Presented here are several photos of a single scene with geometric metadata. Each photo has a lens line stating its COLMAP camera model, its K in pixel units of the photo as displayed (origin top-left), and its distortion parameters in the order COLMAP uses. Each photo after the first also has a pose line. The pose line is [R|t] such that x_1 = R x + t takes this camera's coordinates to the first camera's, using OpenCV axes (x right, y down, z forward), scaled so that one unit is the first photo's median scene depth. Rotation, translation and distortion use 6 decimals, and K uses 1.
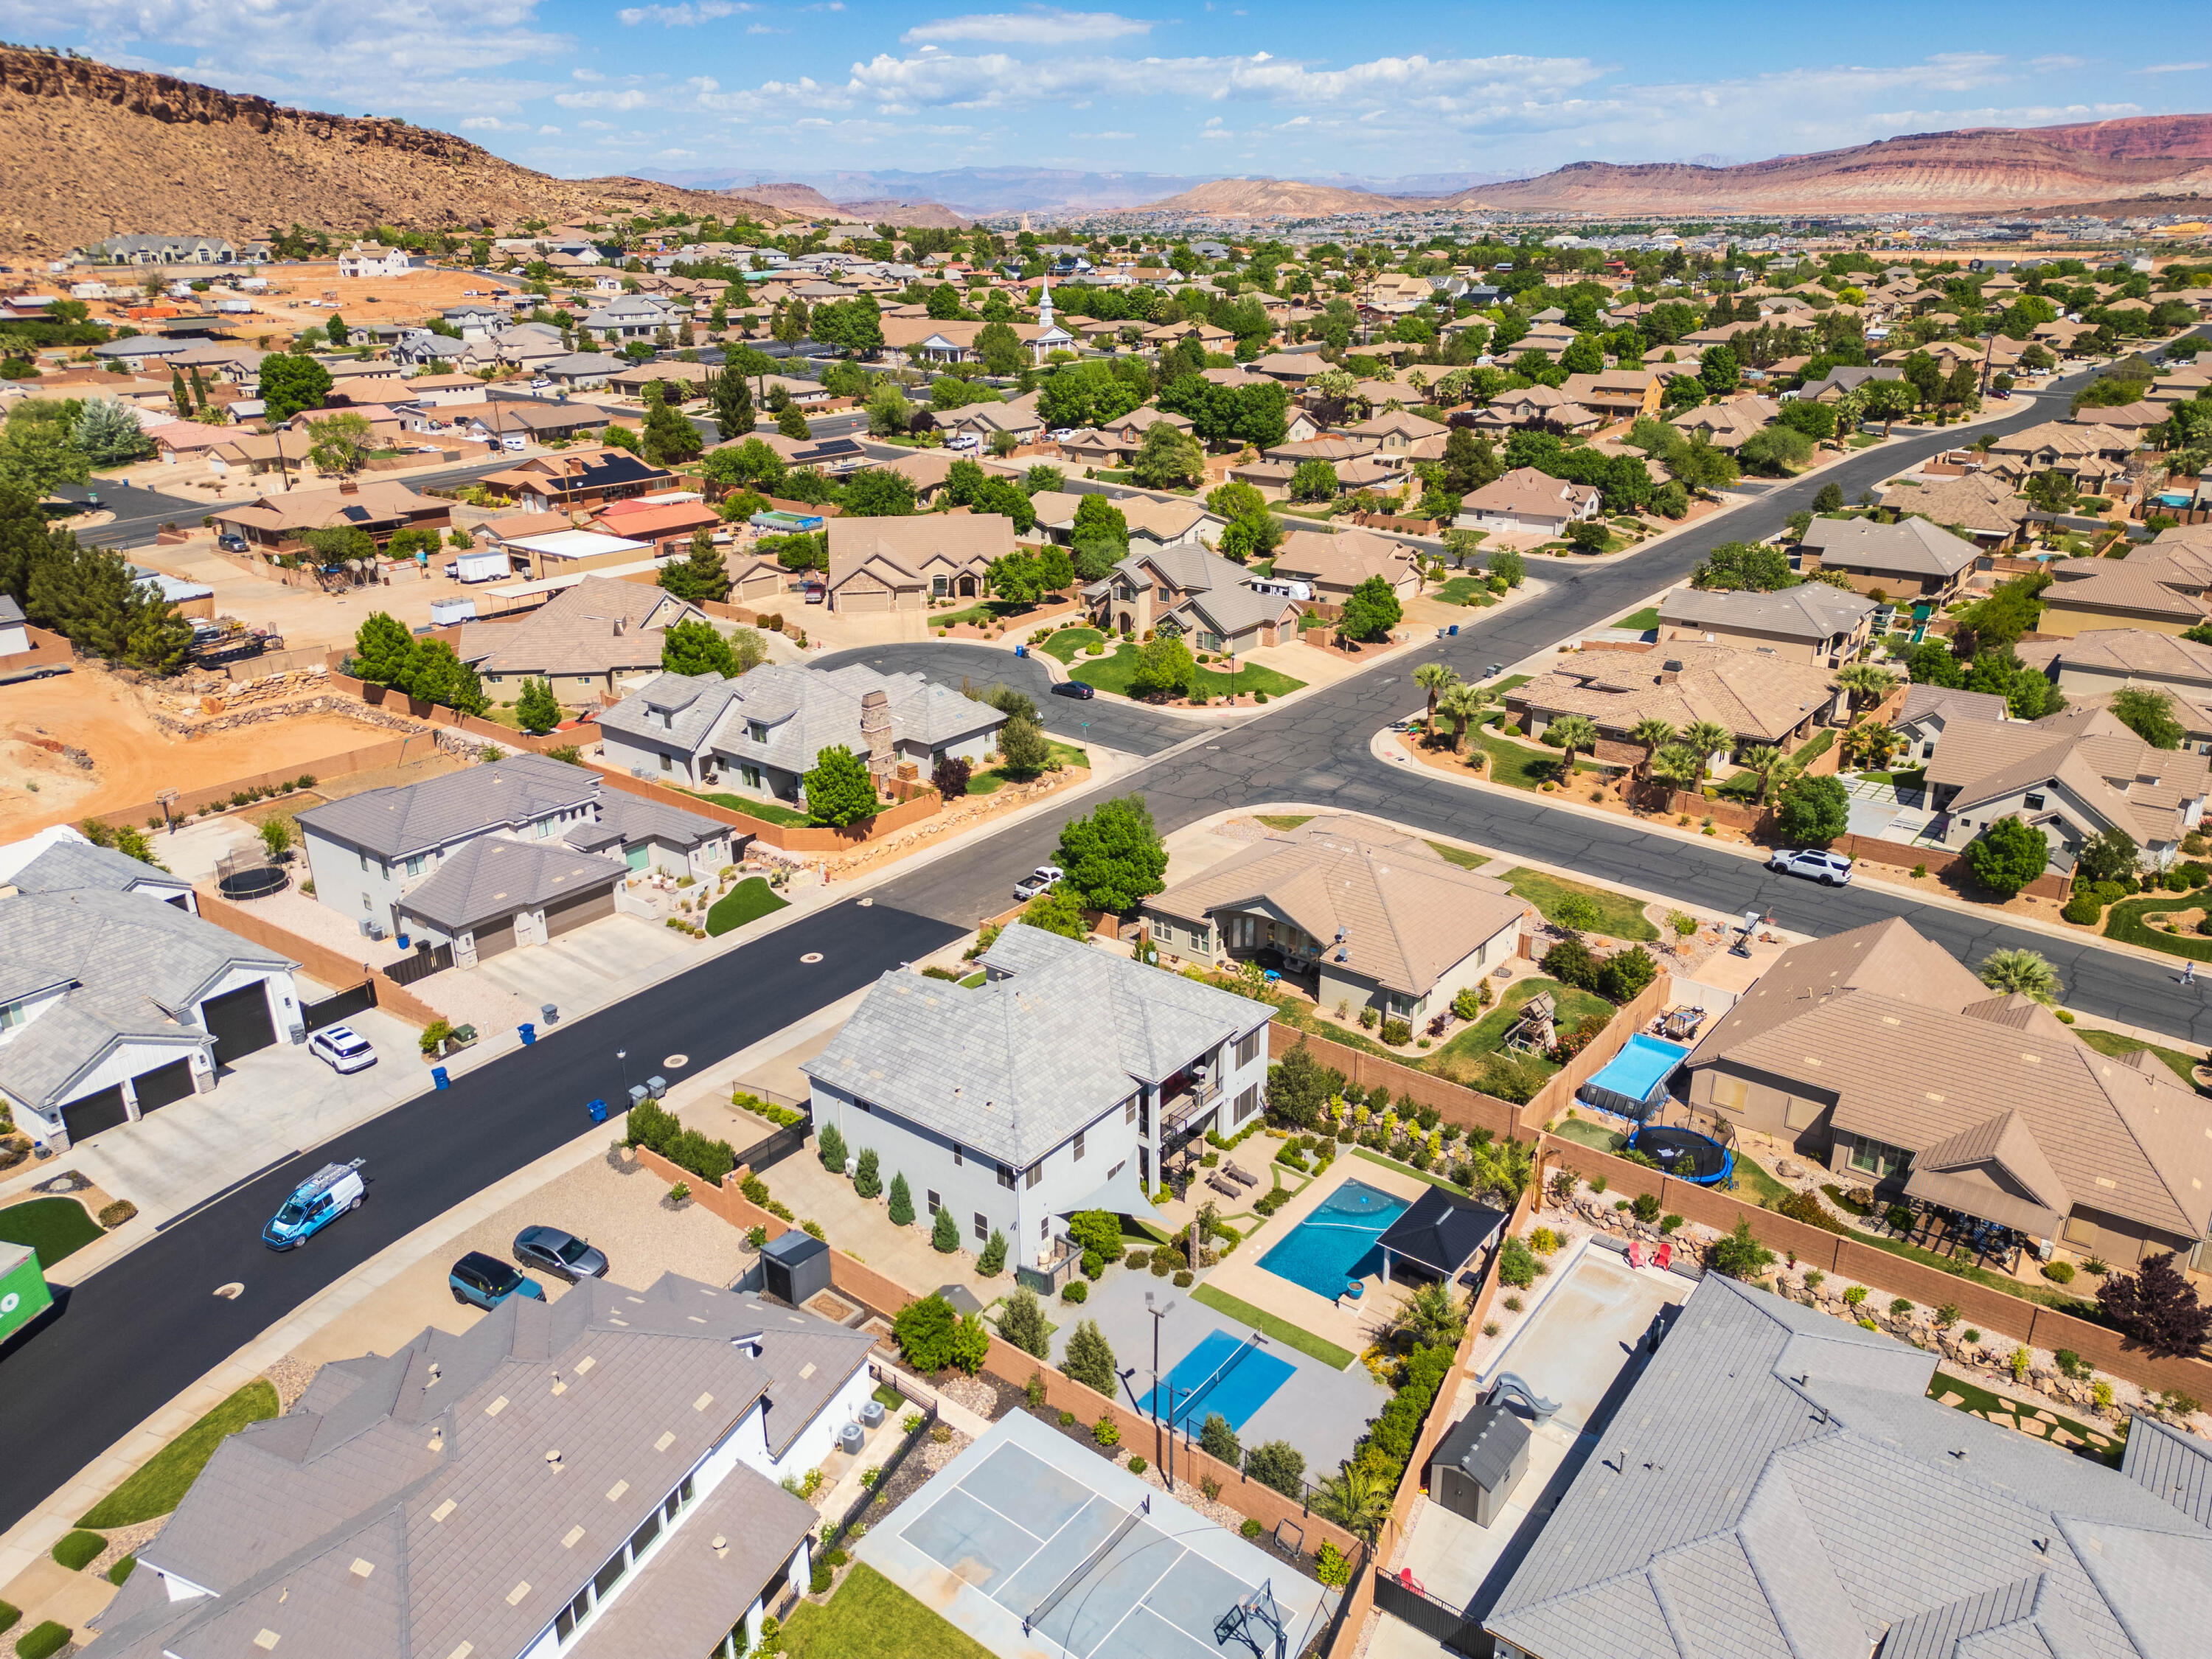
lens RADIAL K [[1556.2, 0, 1107.3], [0, 1556.2, 825.5], [0, 0, 1]] dist [0.077615, -0.076939]
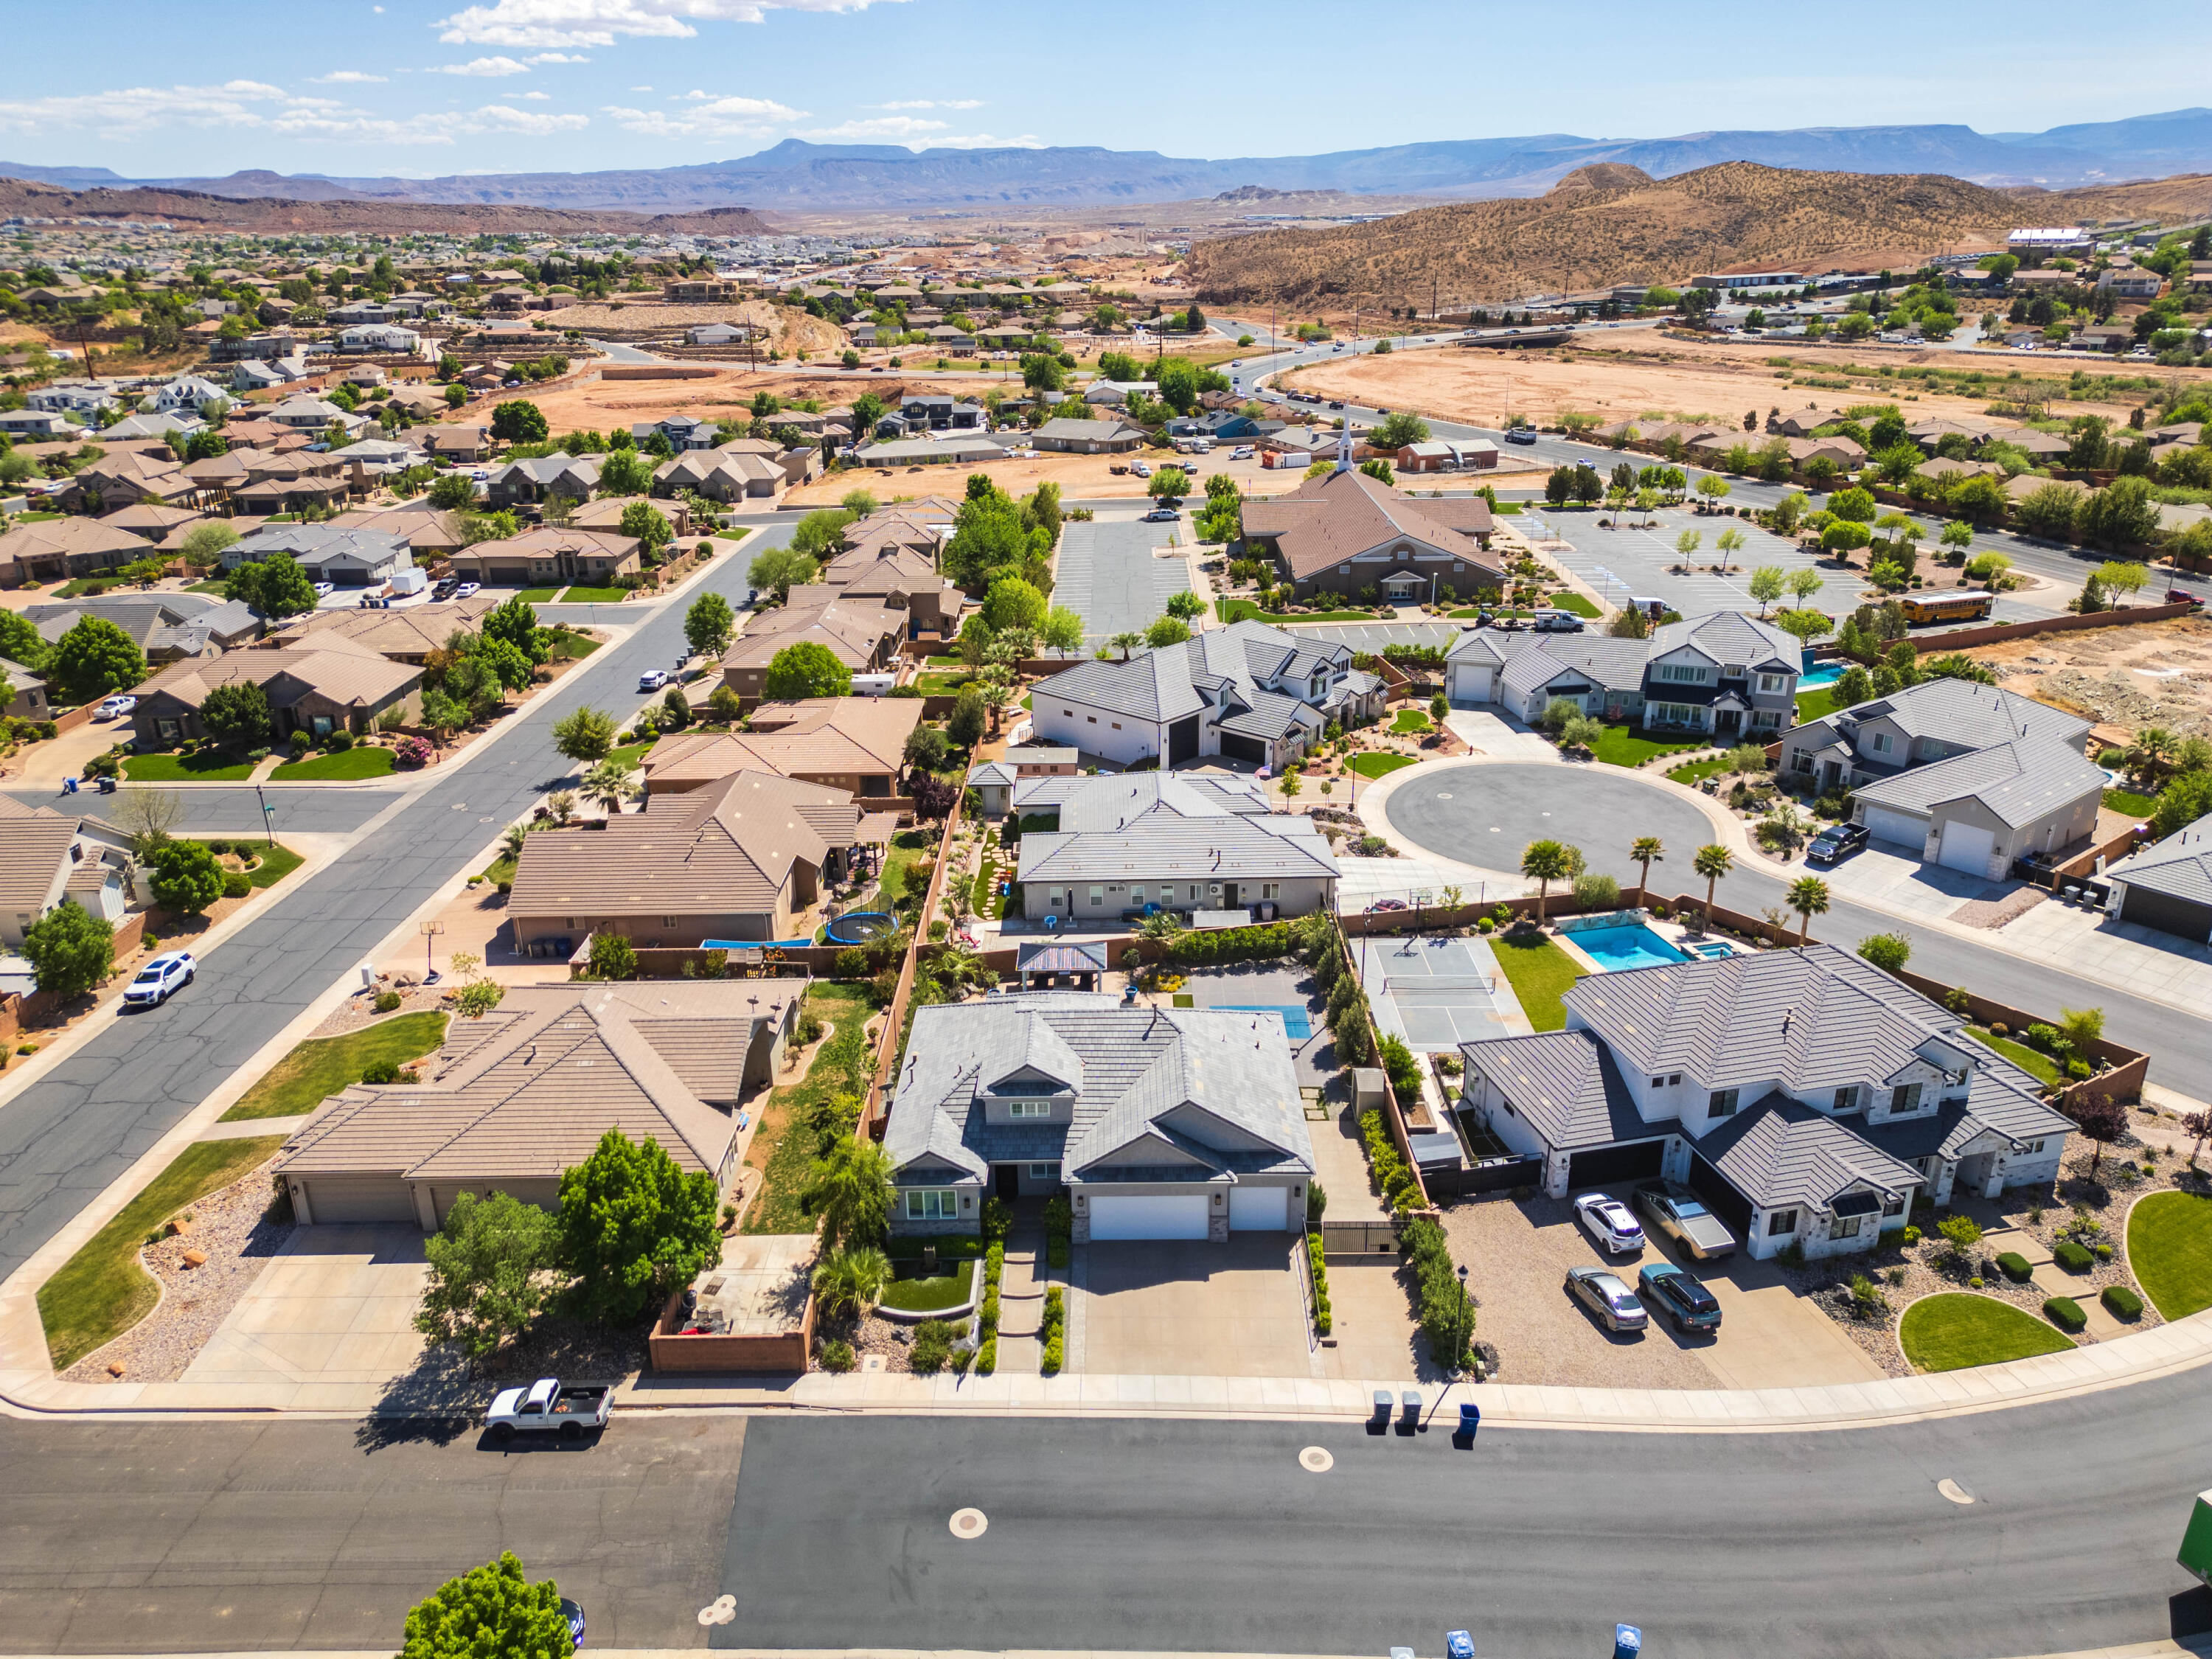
lens RADIAL K [[1556.2, 0, 1107.3], [0, 1556.2, 825.5], [0, 0, 1]] dist [0.077615, -0.076939]
pose [[-0.617219, -0.269825, 0.739077, -0.600878], [0.300736, 0.787120, 0.538516, -0.425788], [-0.727048, 0.554650, -0.404680, 1.102087]]
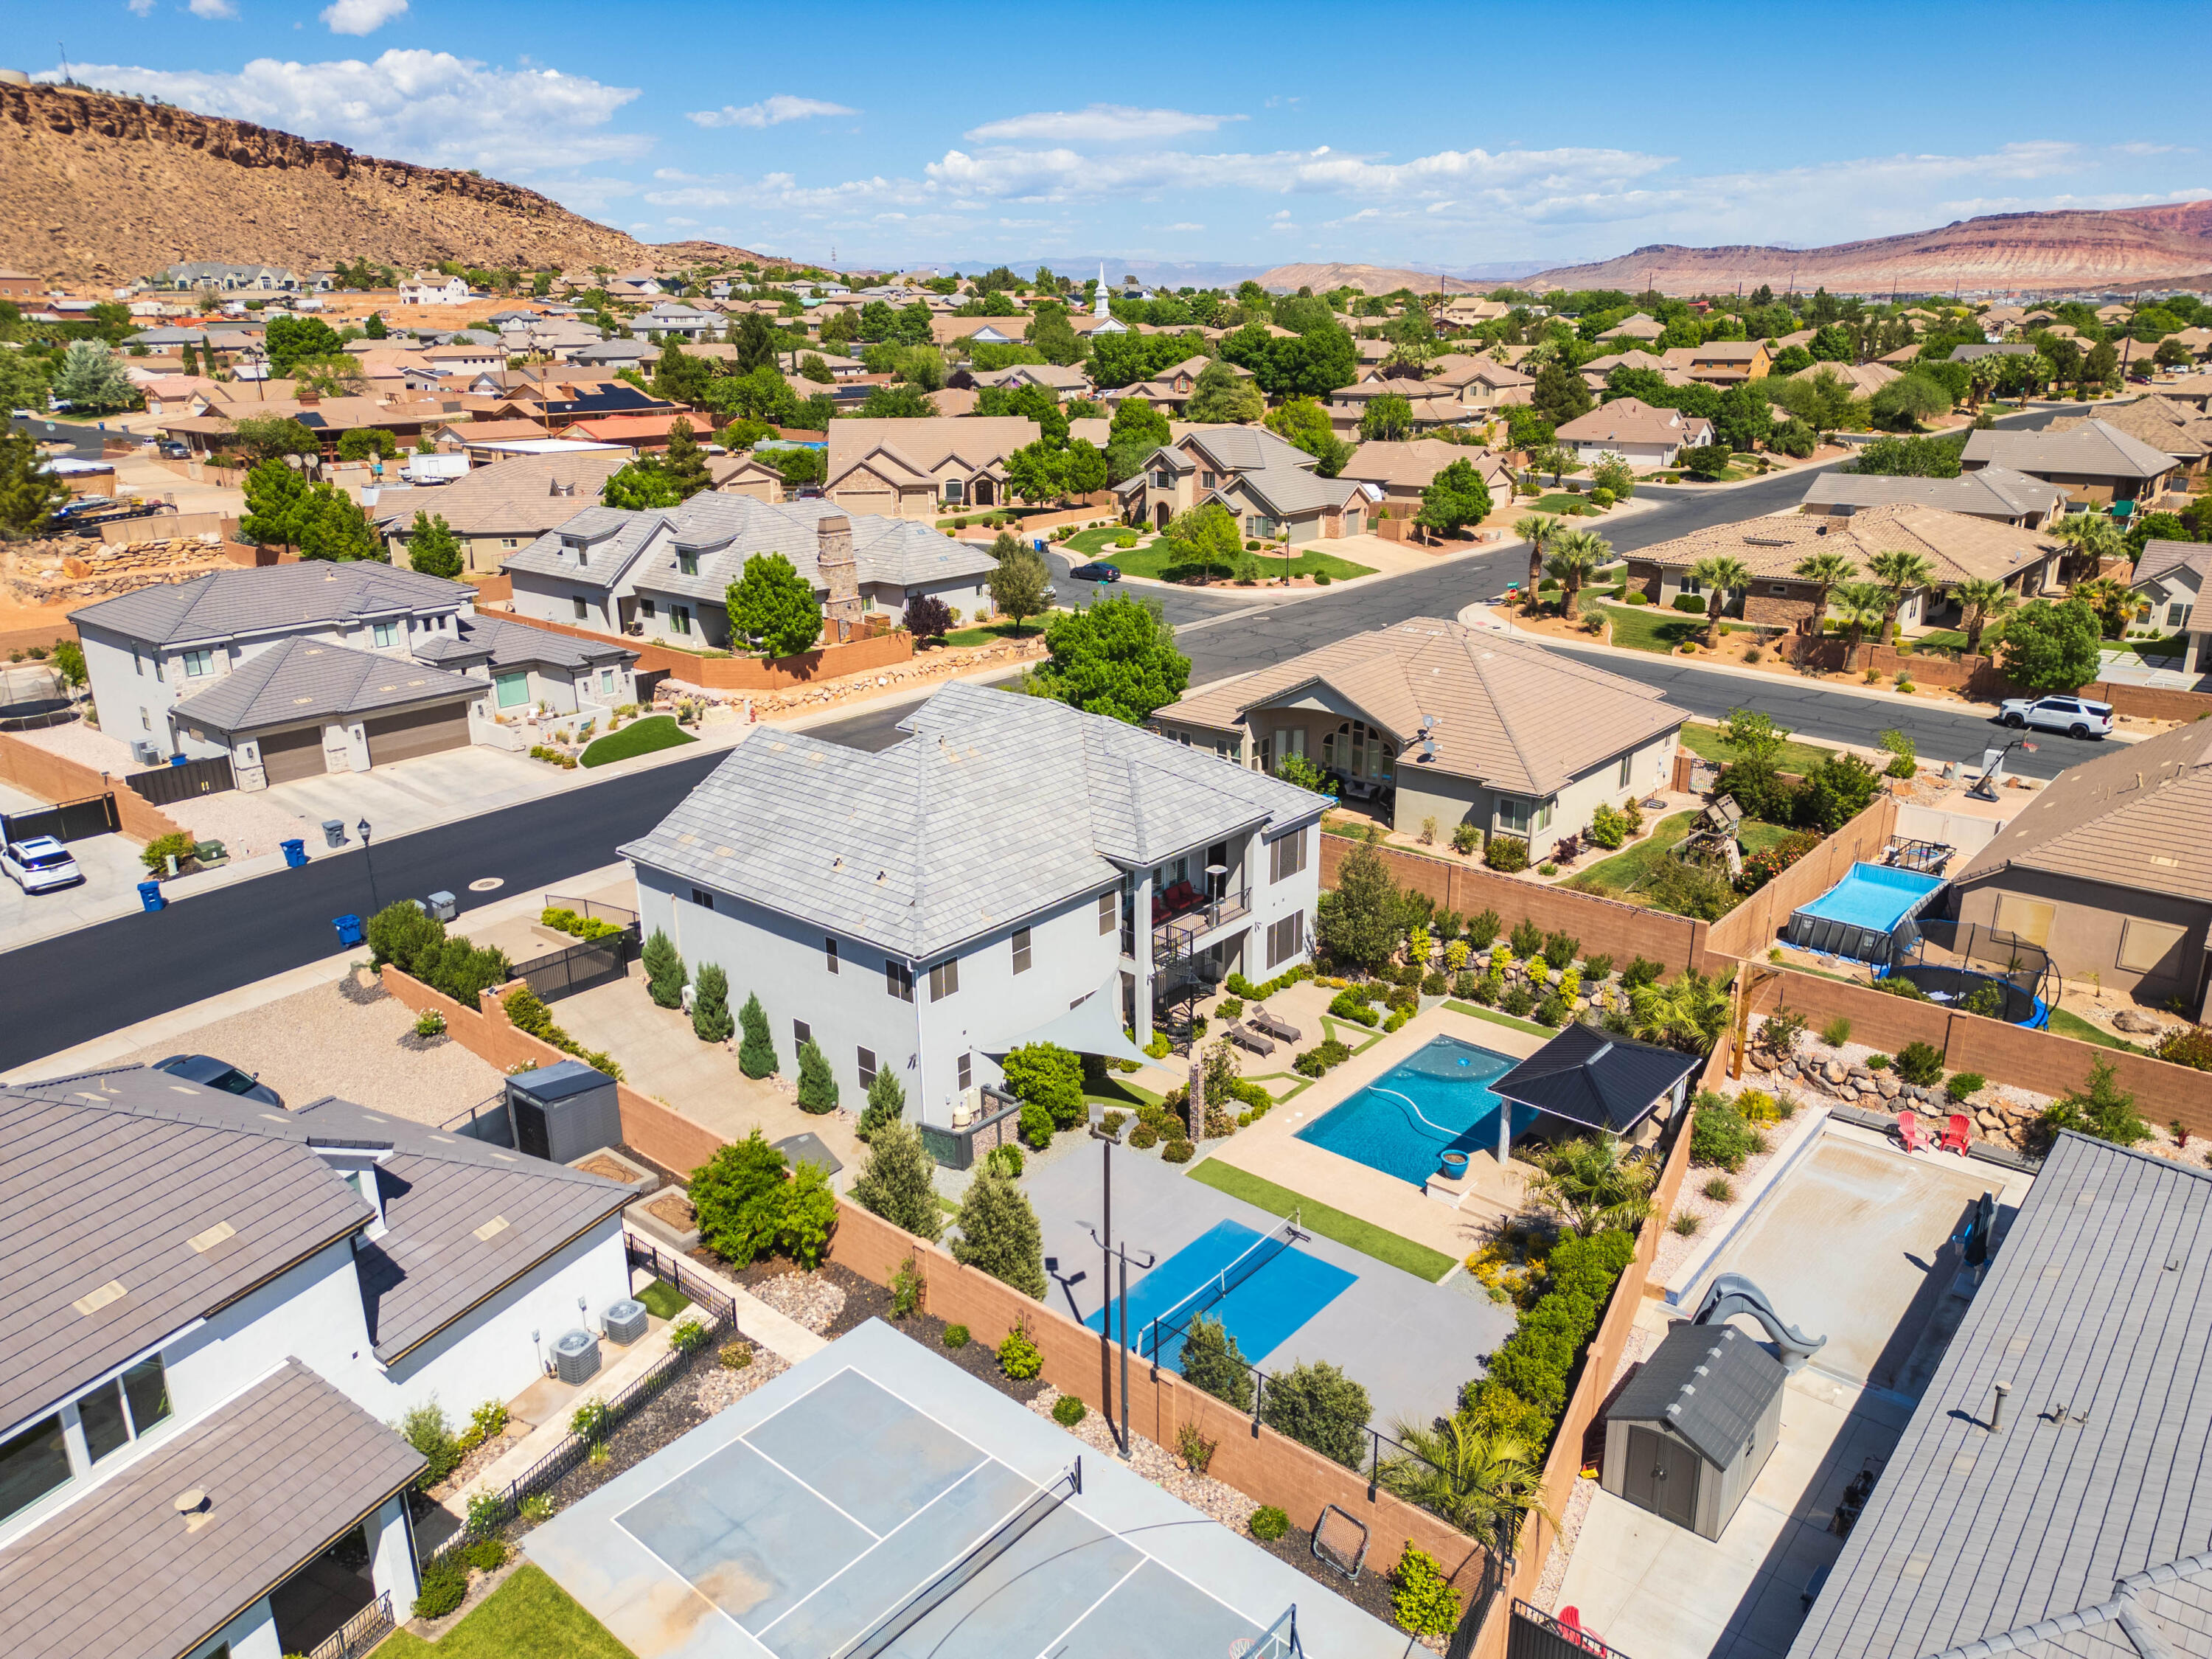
lens RADIAL K [[1556.2, 0, 1107.3], [0, 1556.2, 825.5], [0, 0, 1]] dist [0.077615, -0.076939]
pose [[0.999015, 0.011137, -0.042961, 0.034573], [-0.013256, 0.998694, -0.049342, 0.143841], [0.042355, 0.049863, 0.997858, 0.275484]]
